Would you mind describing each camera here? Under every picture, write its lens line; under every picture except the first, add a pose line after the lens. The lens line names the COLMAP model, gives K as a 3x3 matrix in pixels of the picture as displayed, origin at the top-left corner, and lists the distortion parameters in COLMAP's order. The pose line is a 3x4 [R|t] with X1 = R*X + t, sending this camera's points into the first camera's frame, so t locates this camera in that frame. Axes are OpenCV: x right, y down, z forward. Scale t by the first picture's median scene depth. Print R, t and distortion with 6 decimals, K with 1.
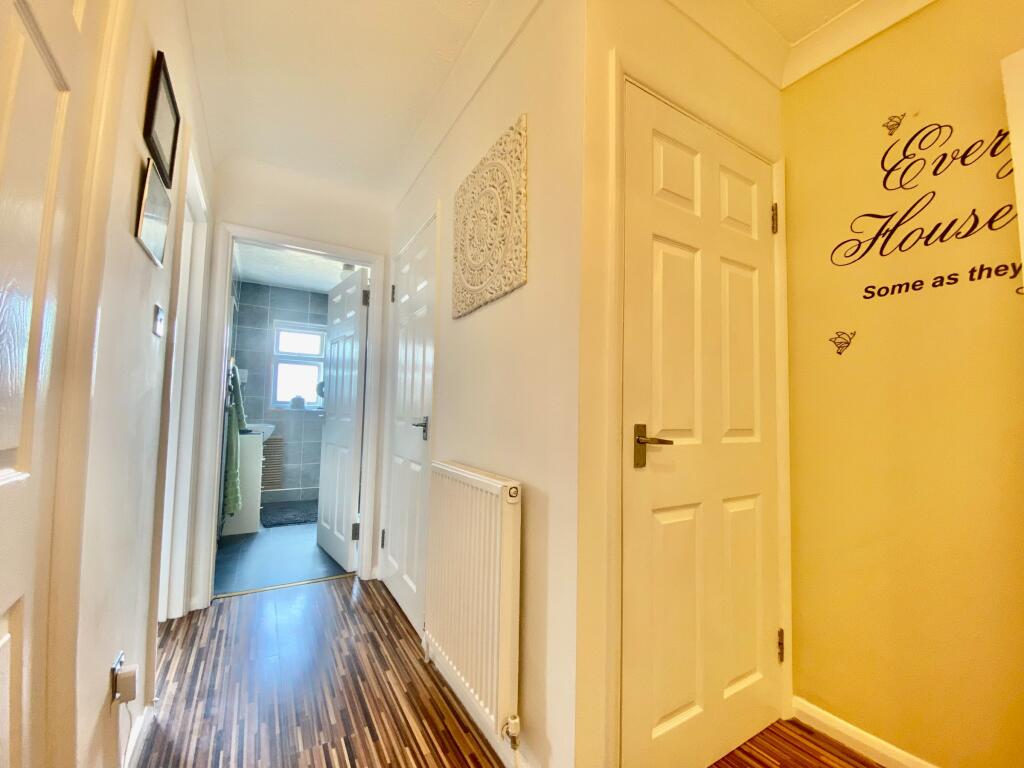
lens RADIAL K [[420.4, 0, 507.0], [0, 420.4, 387.5], [0, 0, 1]] dist [0.017622, -0.021200]
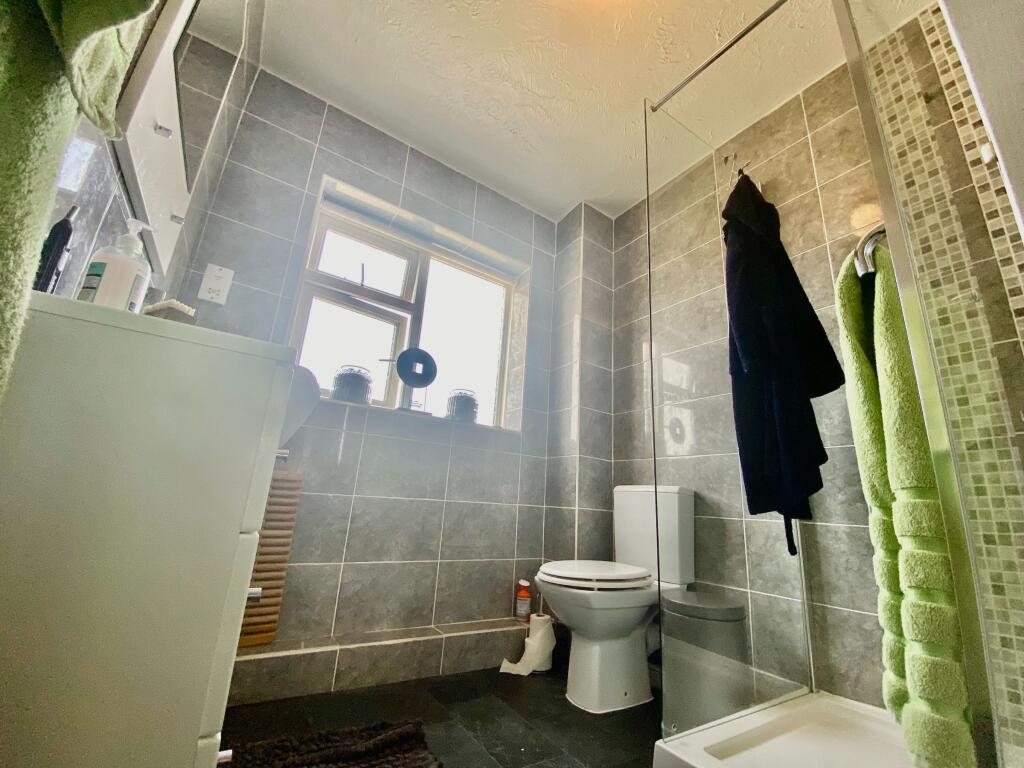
lens RADIAL K [[420.4, 0, 507.0], [0, 420.4, 387.5], [0, 0, 1]] dist [0.017622, -0.021200]
pose [[0.997069, 0.066709, 0.037461, -0.367733], [-0.057036, 0.974461, -0.217193, 0.109103], [-0.050993, 0.214420, 0.975410, 0.619079]]
